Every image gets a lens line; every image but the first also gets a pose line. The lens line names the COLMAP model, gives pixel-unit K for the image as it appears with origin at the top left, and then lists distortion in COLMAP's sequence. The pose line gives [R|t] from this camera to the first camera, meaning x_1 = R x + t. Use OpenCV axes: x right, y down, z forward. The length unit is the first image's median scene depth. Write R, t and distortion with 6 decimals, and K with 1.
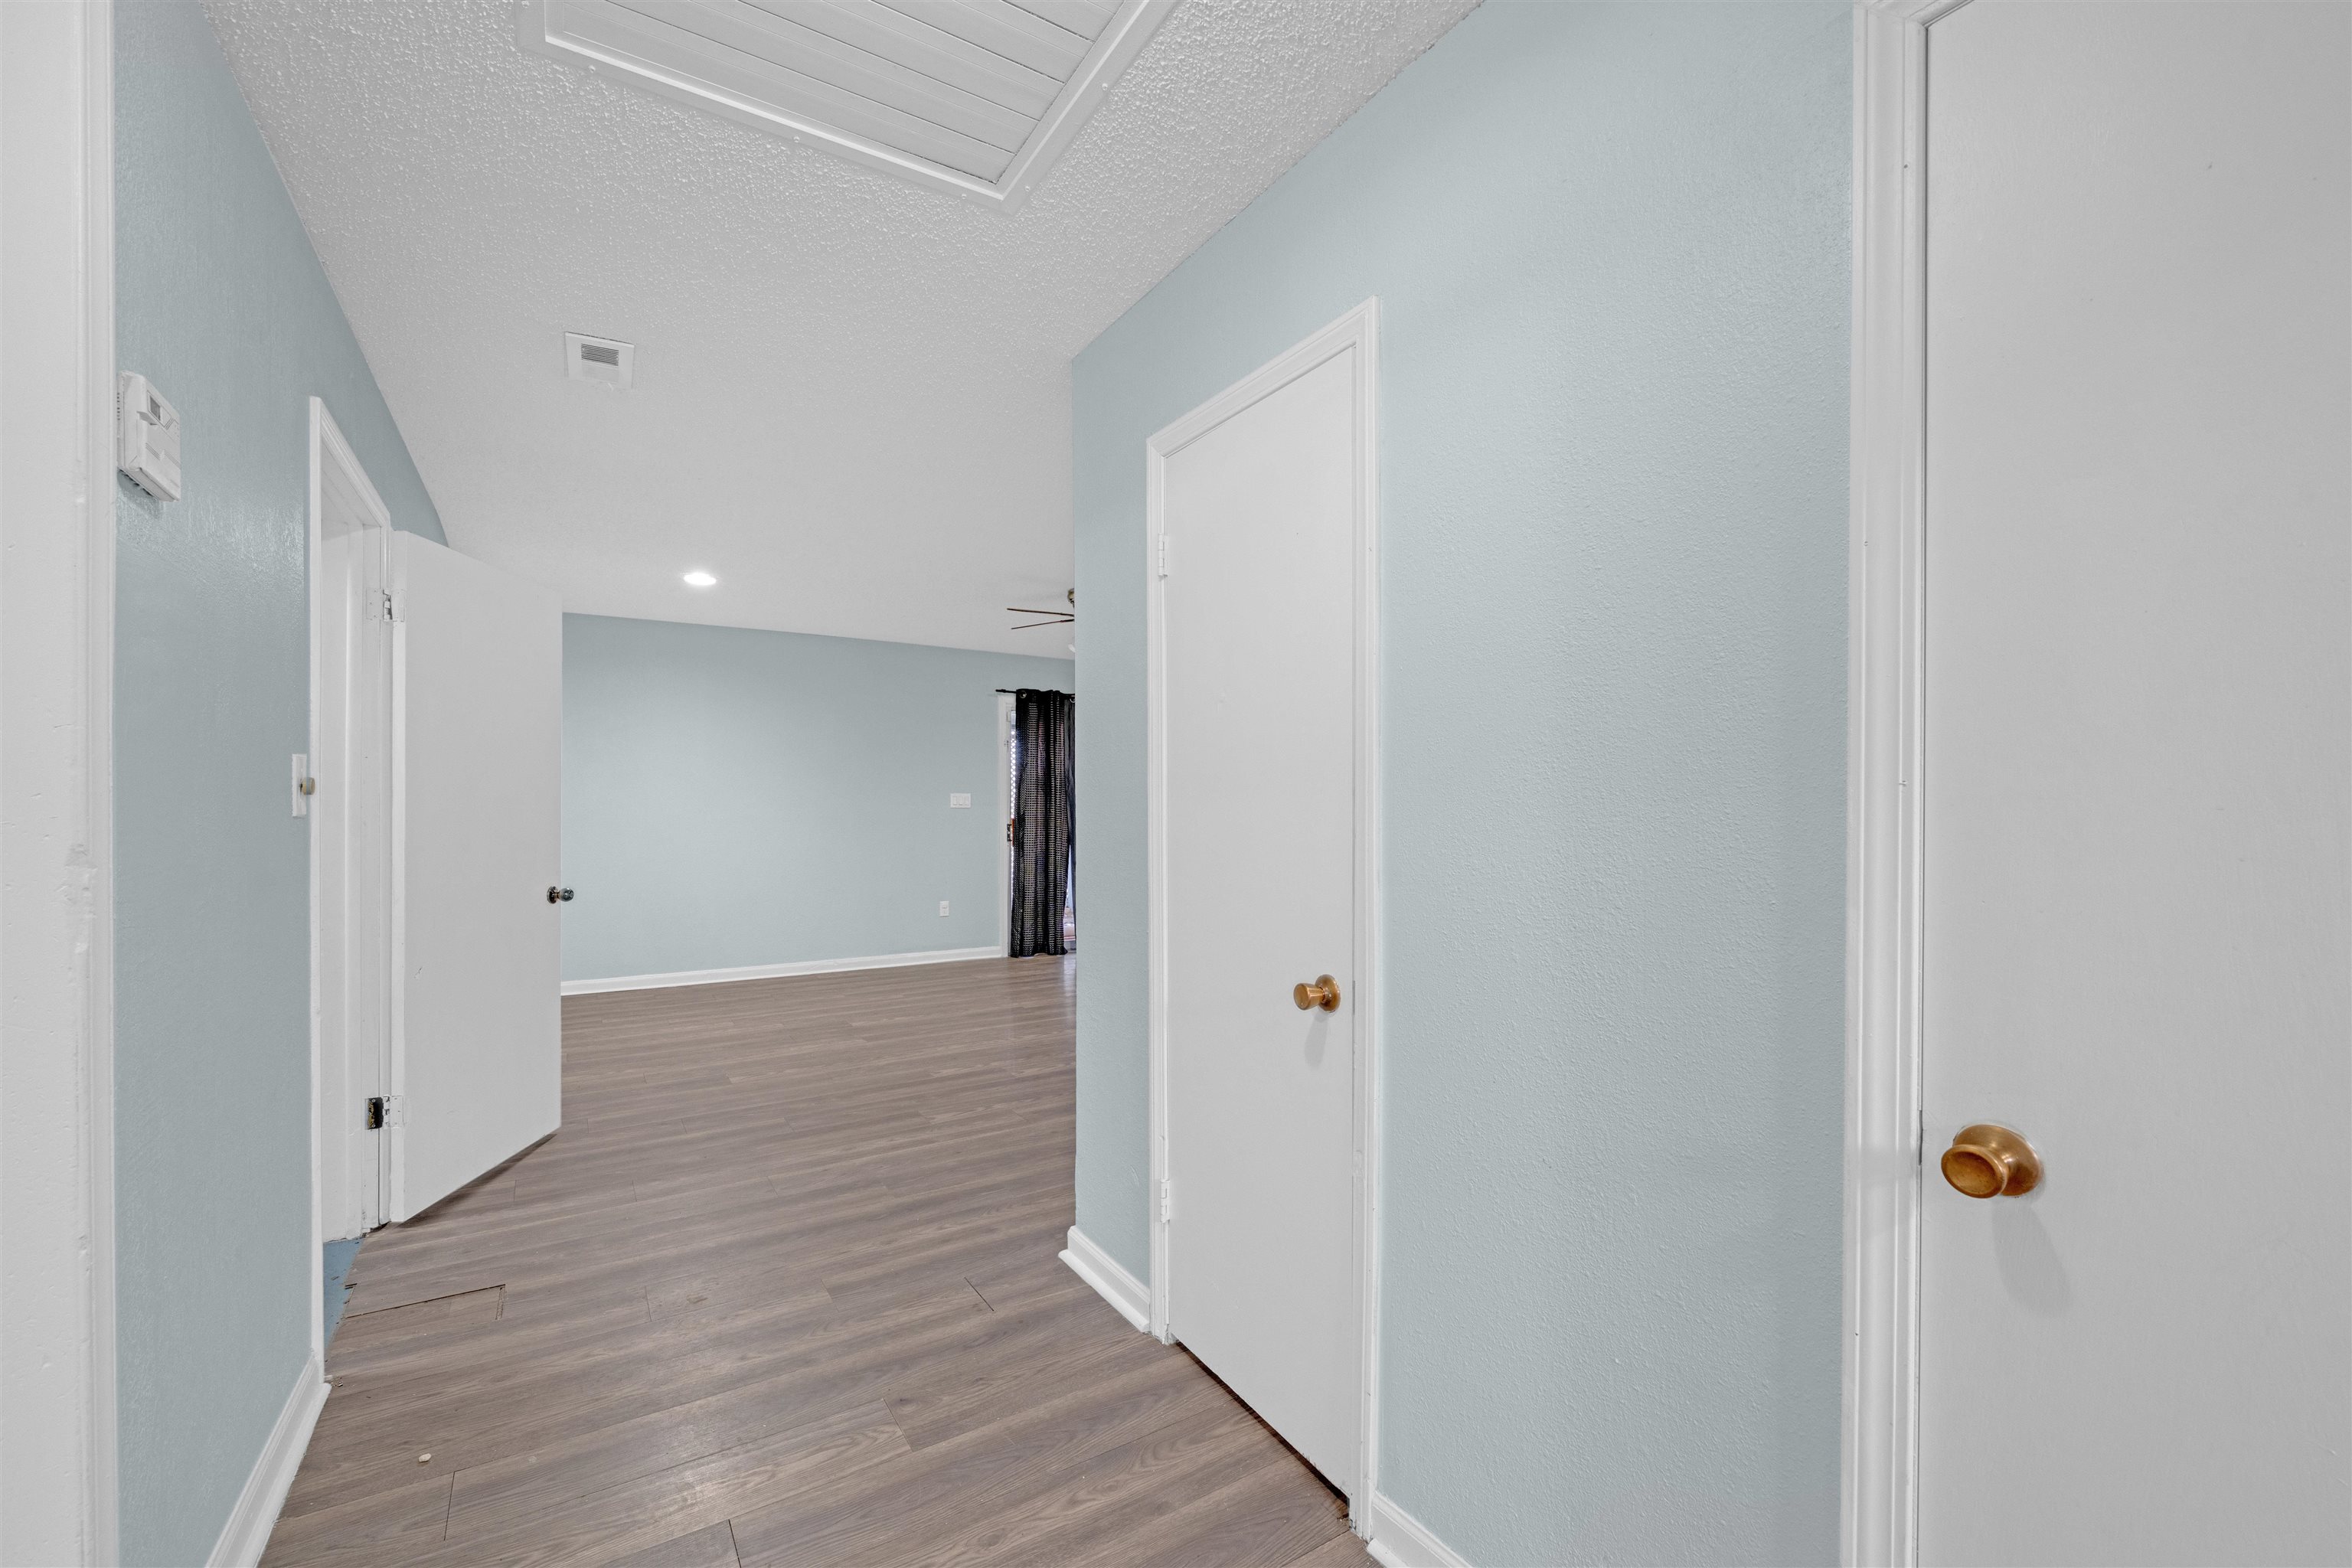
lens RADIAL K [[942.7, 0, 1225.7], [0, 942.7, 803.0], [0, 0, 1]] dist [-0.000473, -0.000071]
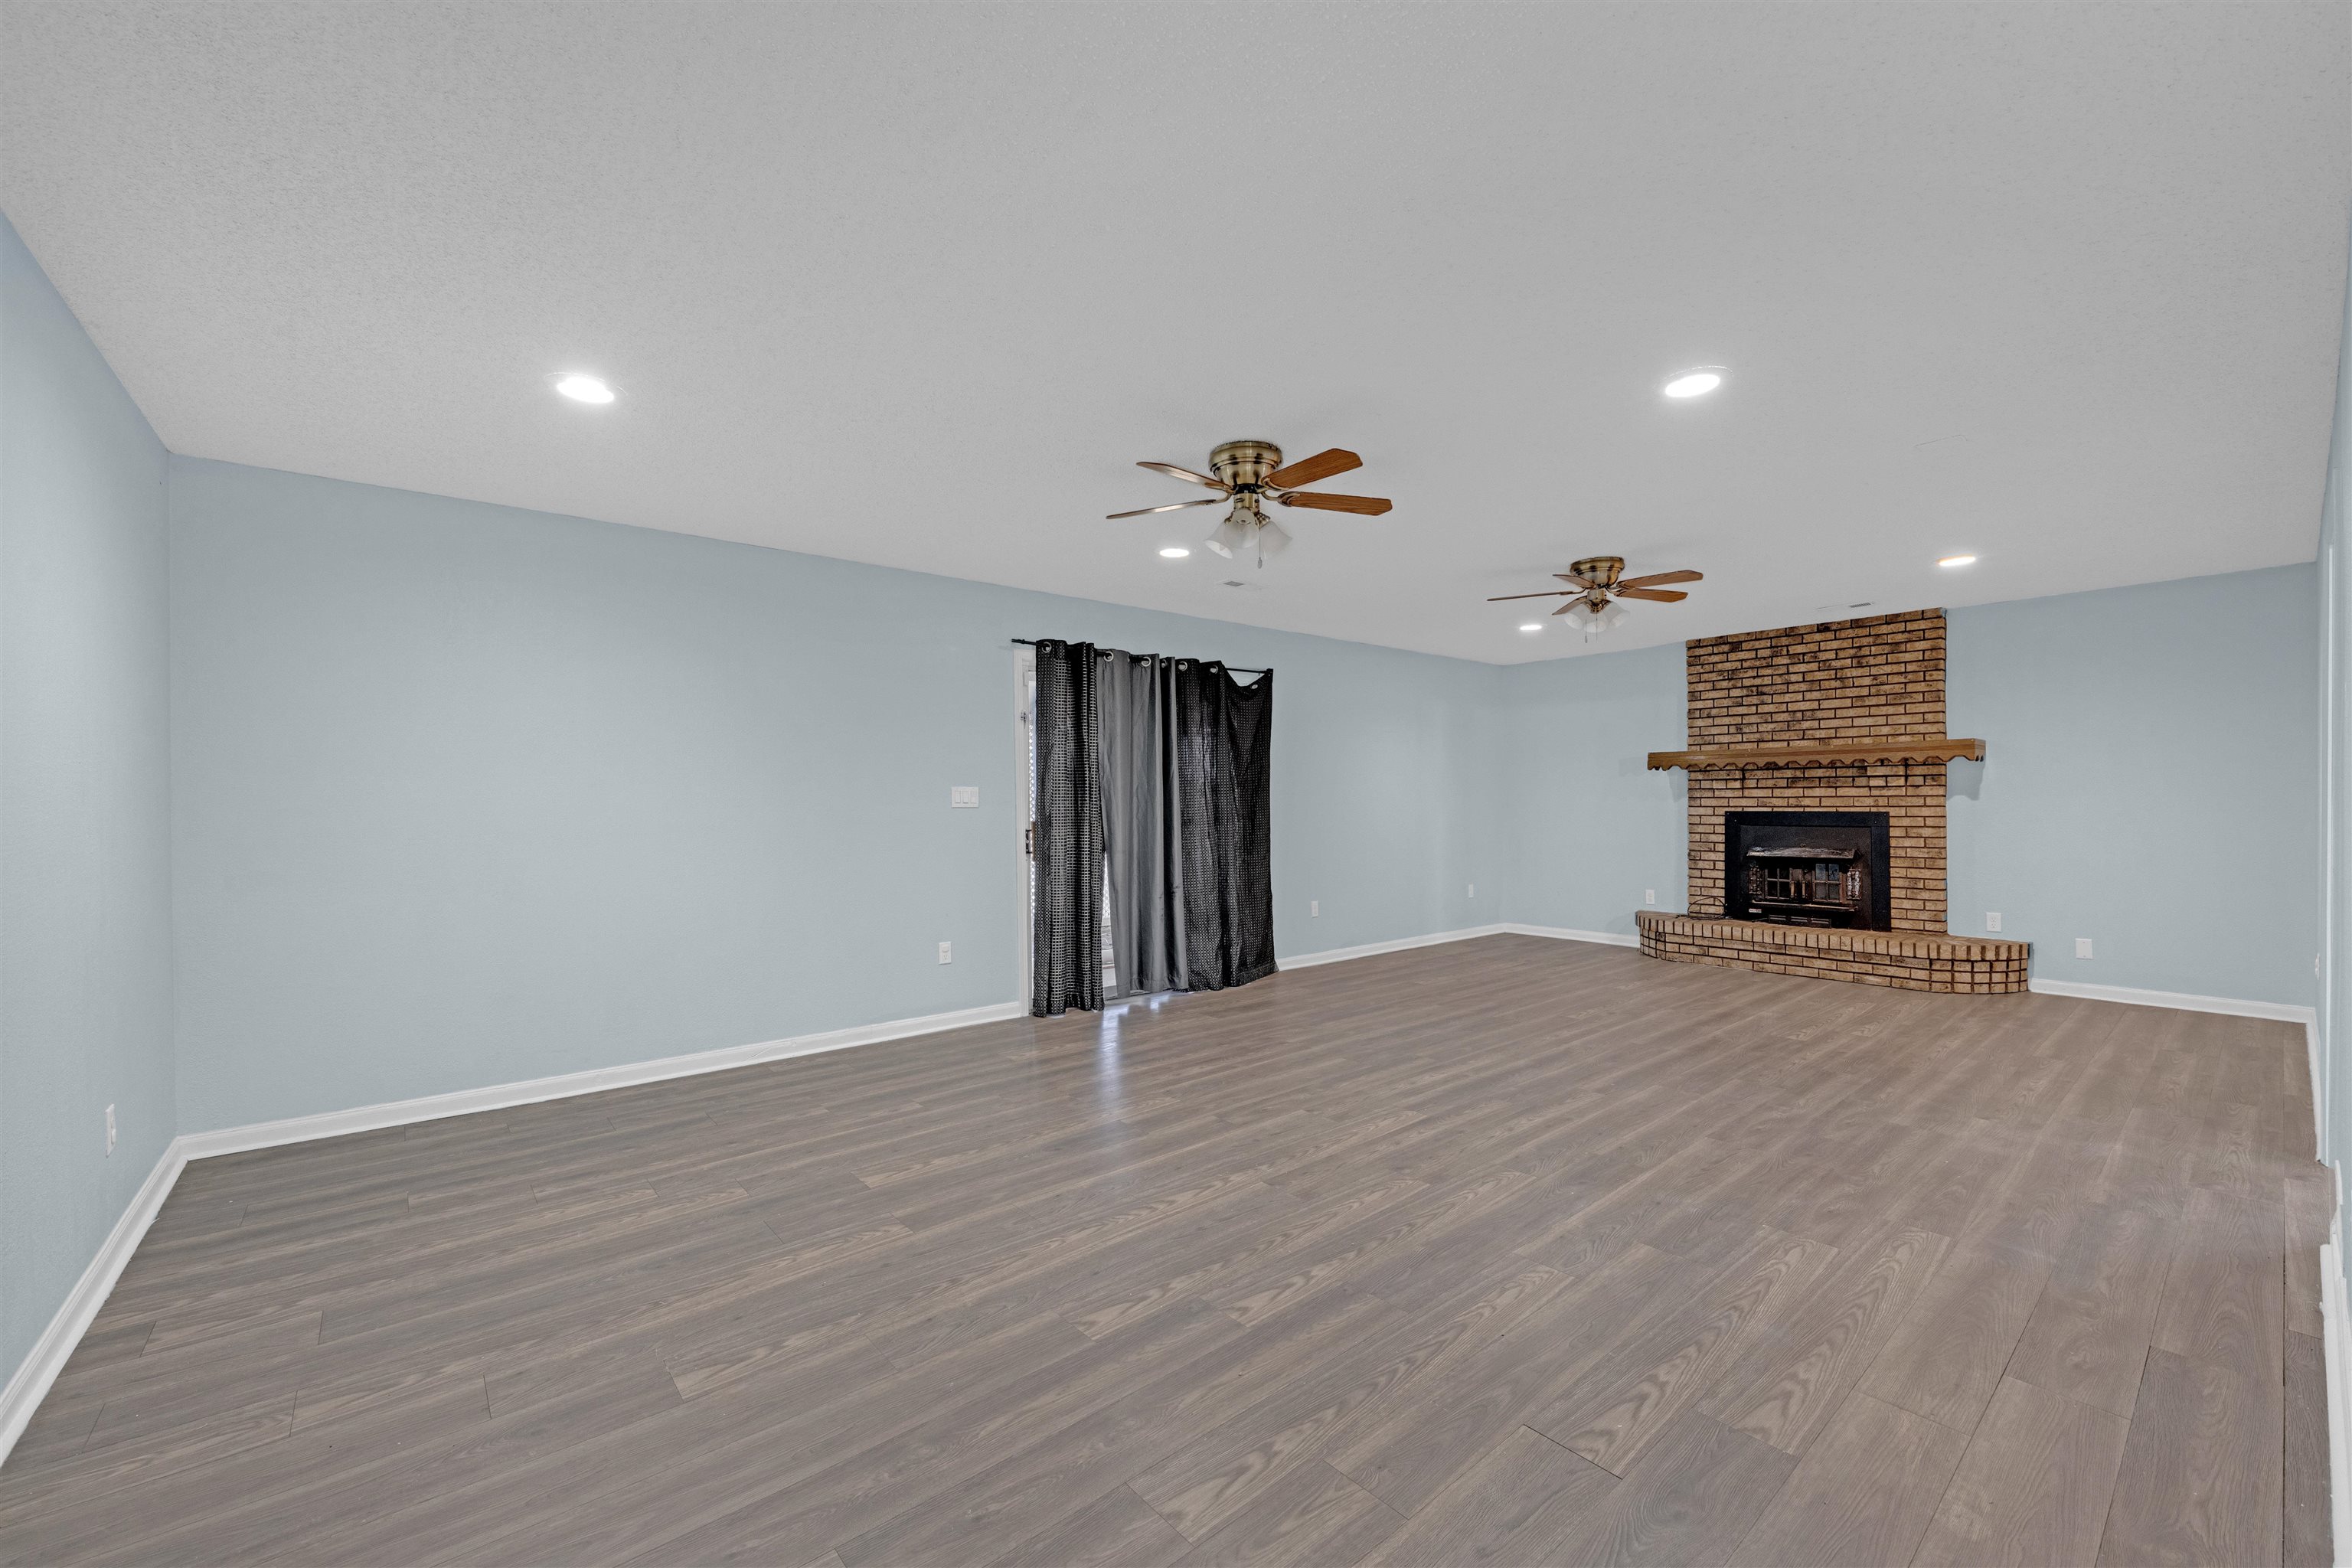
lens RADIAL K [[942.7, 0, 1183.5], [0, 942.7, 801.4], [0, 0, 1]] dist [-0.000473, -0.000071]
pose [[0.996839, -0.011856, 0.078556, -0.211349], [0.011605, 0.999926, 0.003655, -0.000011], [-0.078593, -0.002732, 0.996903, 0.351253]]
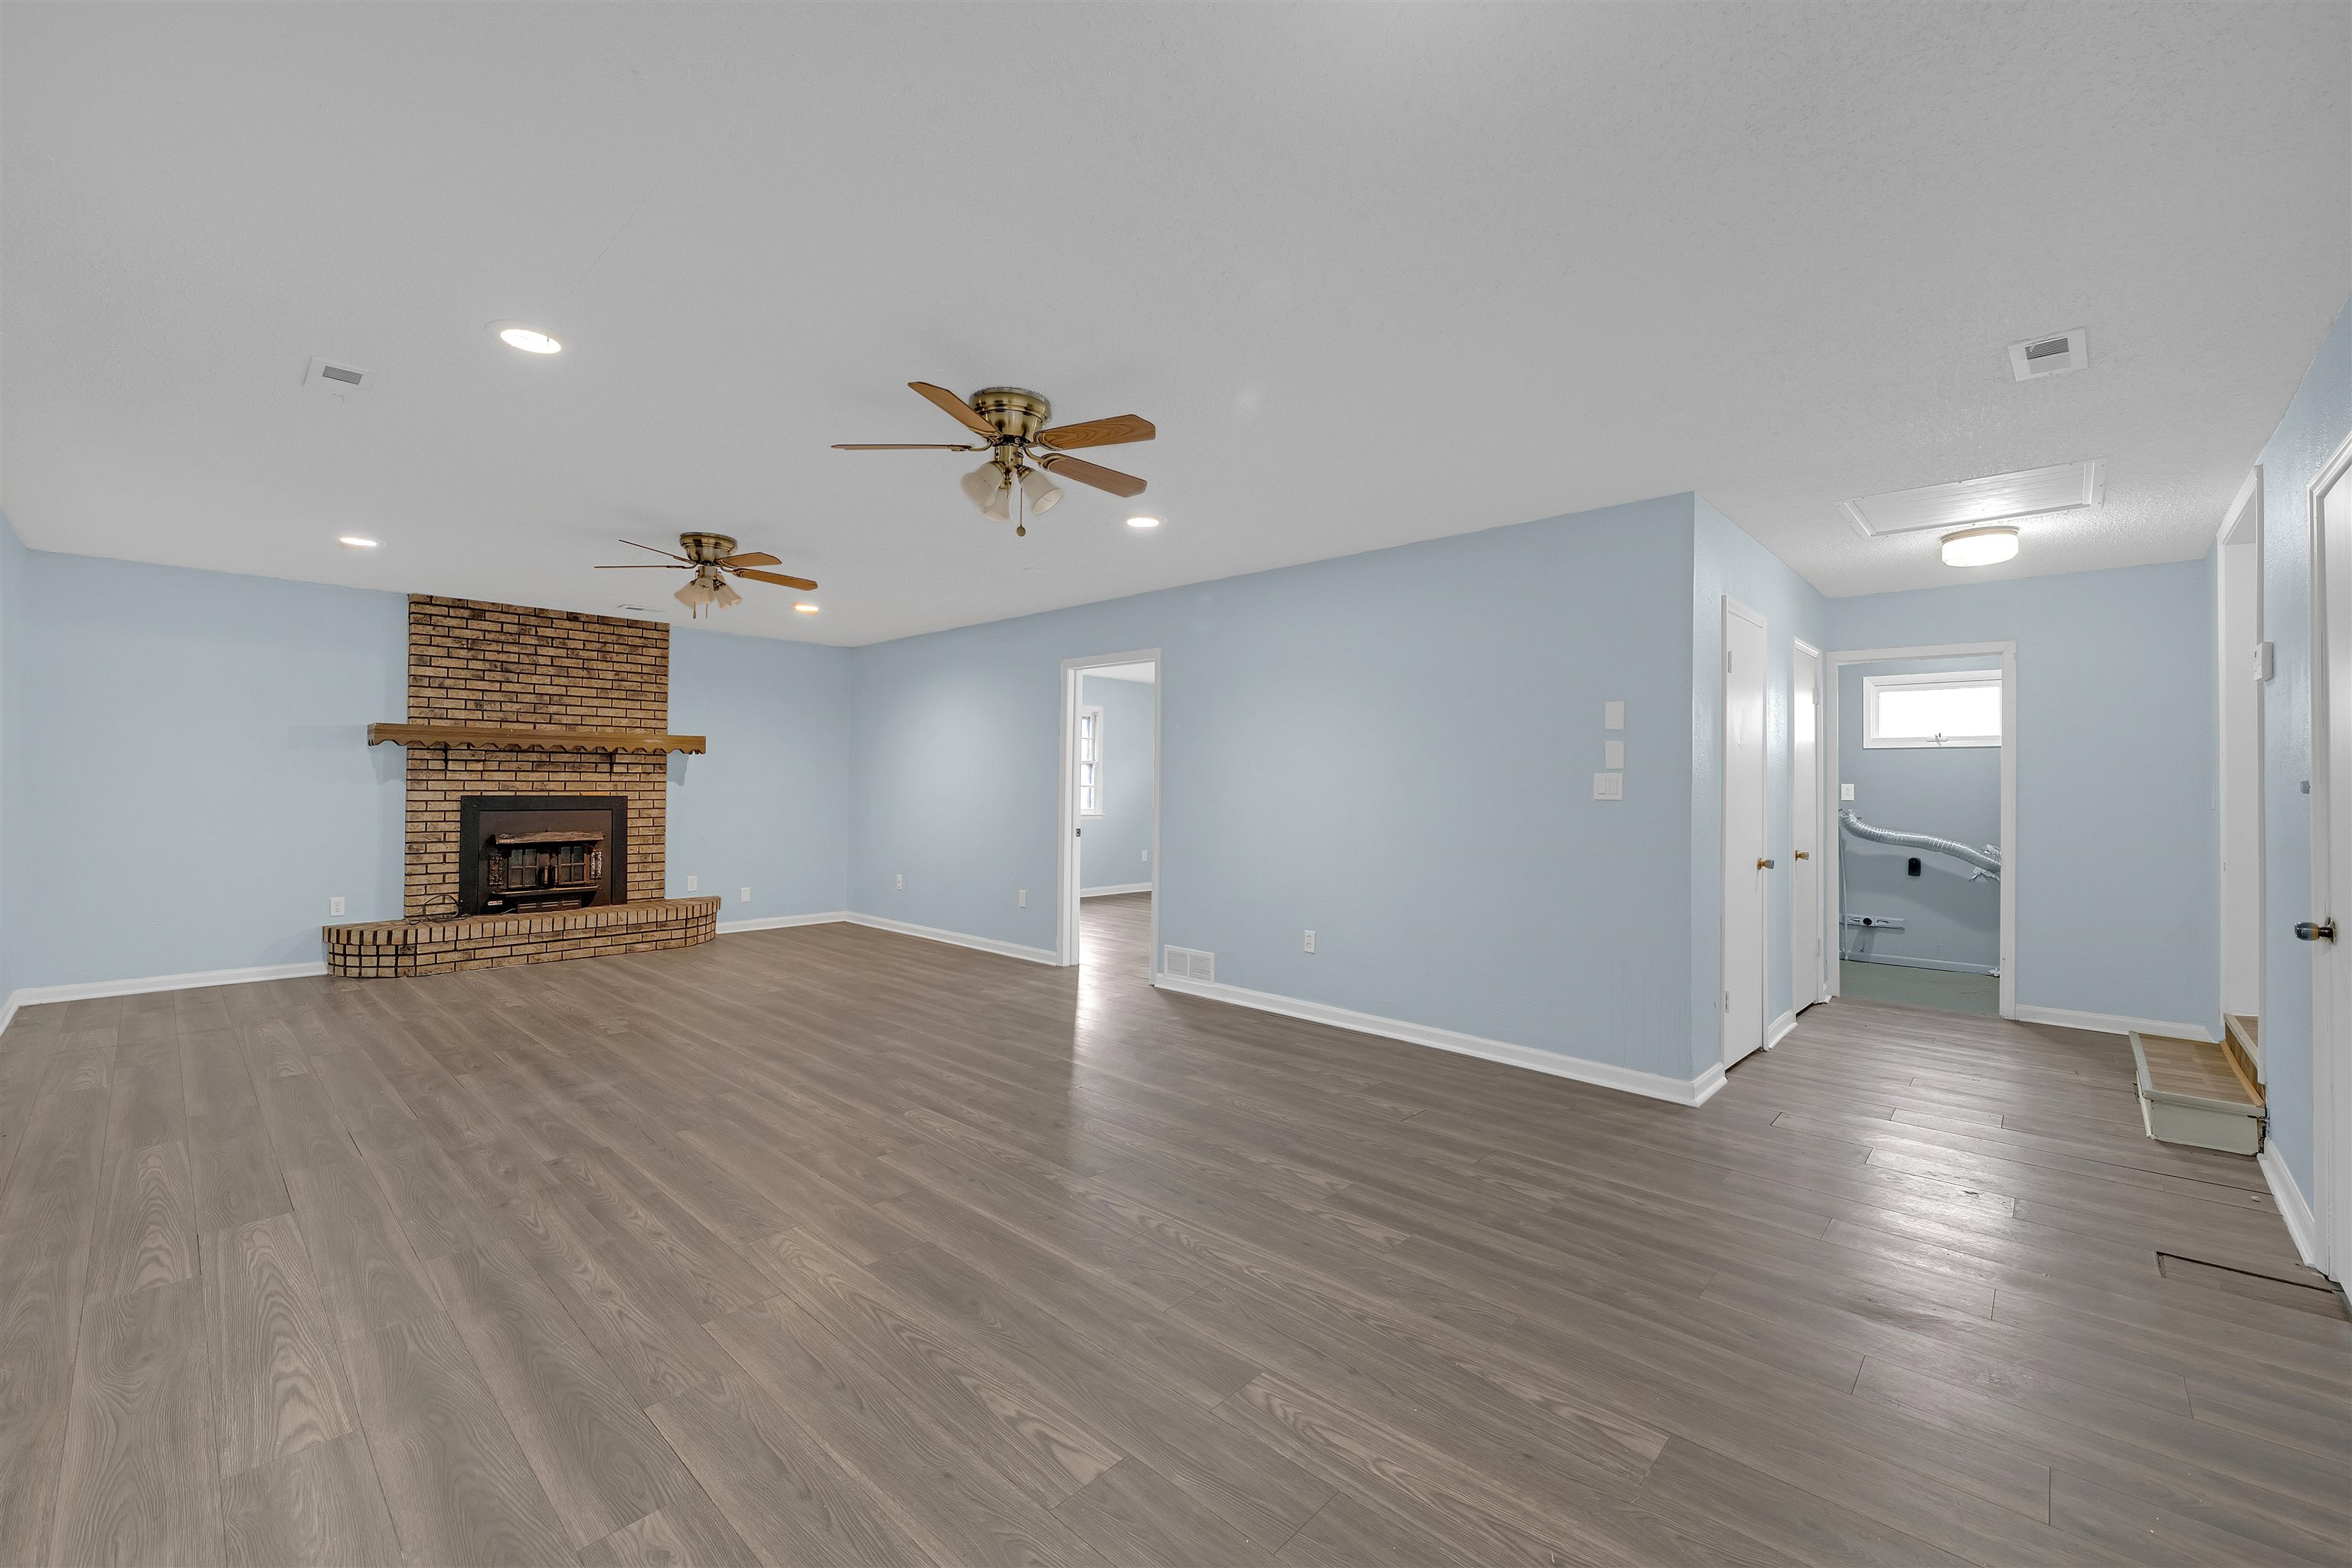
lens RADIAL K [[942.7, 0, 1169.4], [0, 942.7, 772.9], [0, 0, 1]] dist [-0.000473, -0.000071]
pose [[-0.191465, 0.006025, 0.981481, -0.630620], [-0.014029, 0.999862, -0.008874, -0.002874], [-0.981399, -0.015469, -0.191354, 0.910731]]
